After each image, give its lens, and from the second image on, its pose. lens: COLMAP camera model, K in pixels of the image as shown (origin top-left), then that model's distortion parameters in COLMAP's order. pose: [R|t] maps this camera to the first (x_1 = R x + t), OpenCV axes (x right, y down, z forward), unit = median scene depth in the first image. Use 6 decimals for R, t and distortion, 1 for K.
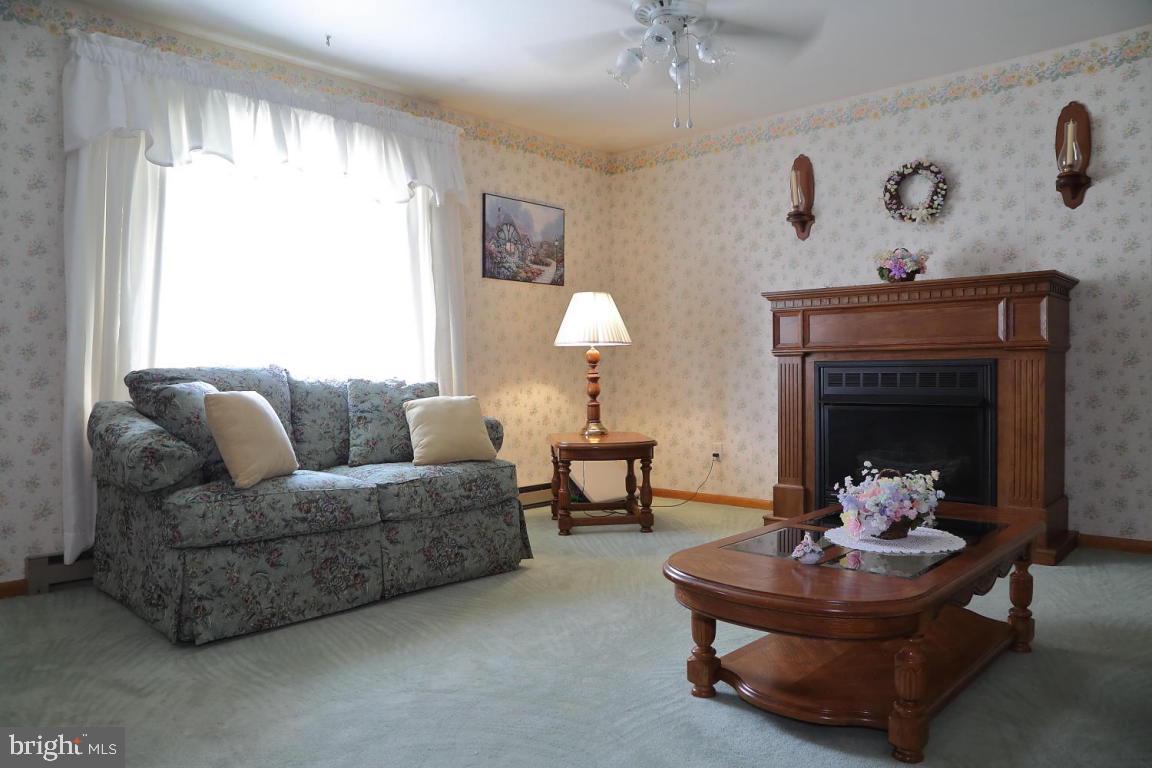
lens RADIAL K [[794.3, 0, 578.2], [0, 794.3, 376.2], [0, 0, 1]] dist [-0.092014, 0.035265]
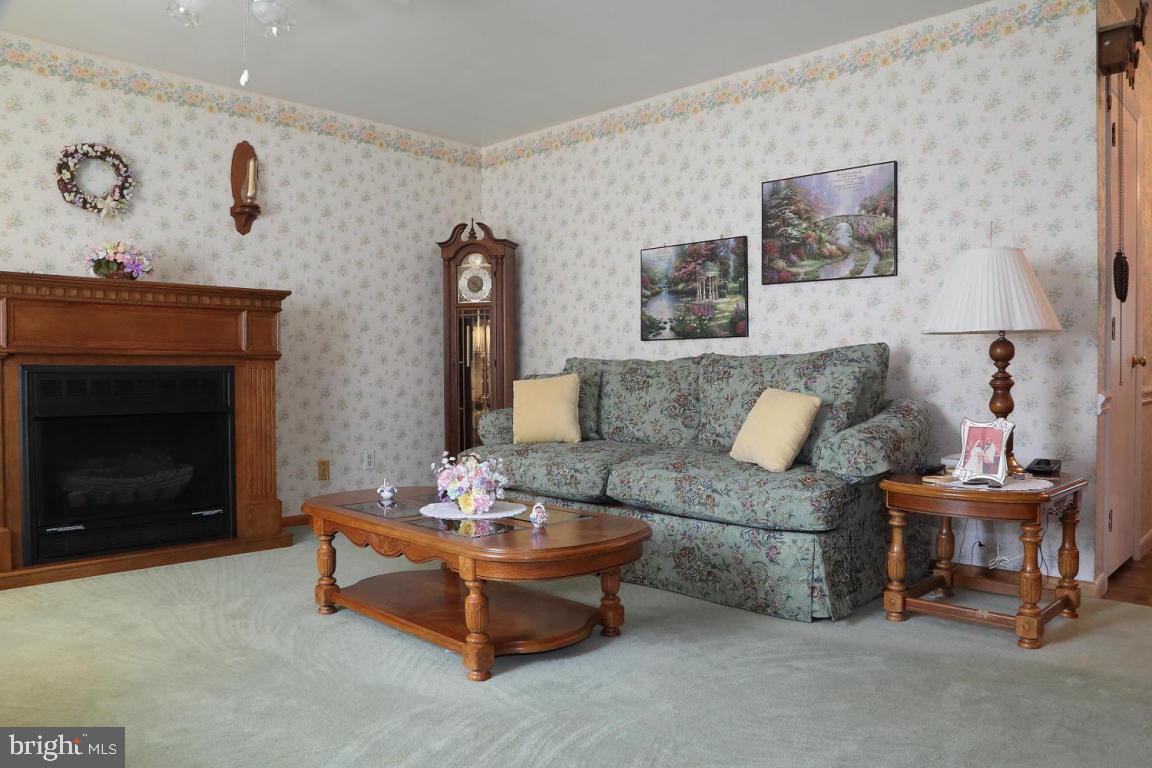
lens RADIAL K [[794.3, 0, 578.8], [0, 794.3, 387.9], [0, 0, 1]] dist [-0.092014, 0.035265]
pose [[0.002949, -0.011033, 0.999935, -0.505777], [0.006702, 0.999917, 0.011013, -0.001274], [-0.999973, 0.006669, 0.003023, 0.496477]]
